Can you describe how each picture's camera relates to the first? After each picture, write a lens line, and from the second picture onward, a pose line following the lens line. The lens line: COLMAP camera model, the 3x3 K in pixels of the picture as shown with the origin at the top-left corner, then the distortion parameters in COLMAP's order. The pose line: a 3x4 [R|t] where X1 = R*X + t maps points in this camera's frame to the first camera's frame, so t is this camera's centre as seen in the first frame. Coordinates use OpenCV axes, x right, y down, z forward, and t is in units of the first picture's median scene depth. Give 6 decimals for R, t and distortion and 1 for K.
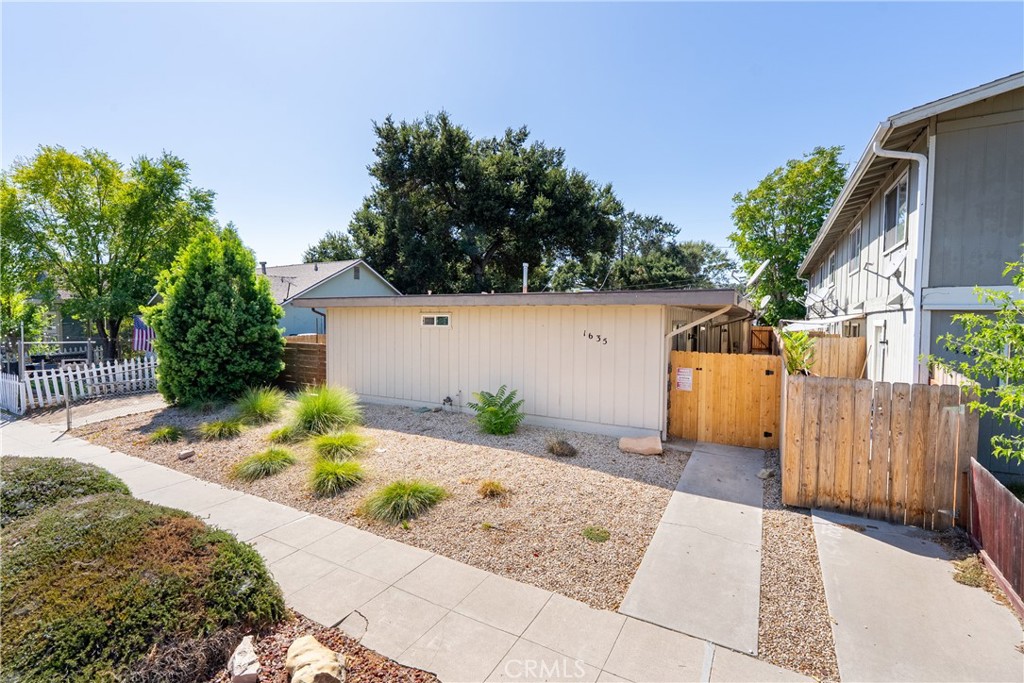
lens RADIAL K [[475.7, 0, 568.9], [0, 475.7, 344.5], [0, 0, 1]] dist [0.001491, 0.000336]
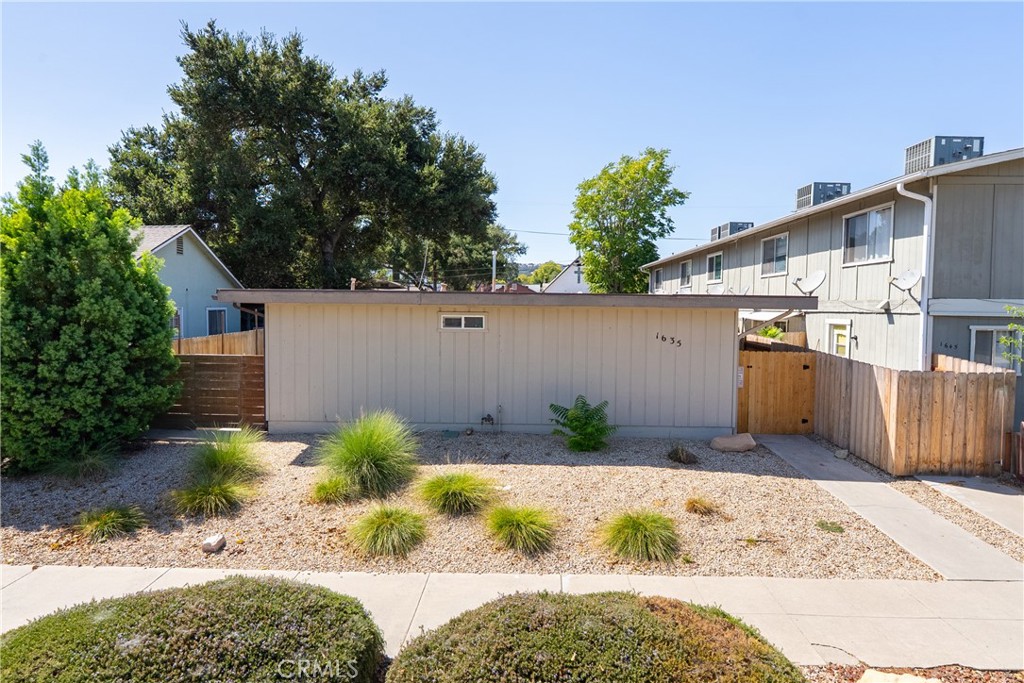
lens RADIAL K [[526.7, 0, 584.2], [0, 526.7, 338.1], [0, 0, 1]] dist [-0.001790, 0.000430]
pose [[0.877683, -0.023637, 0.478659, -0.547835], [0.018720, 0.999712, 0.015041, -0.033834], [-0.478876, -0.004241, 0.877872, 0.117588]]
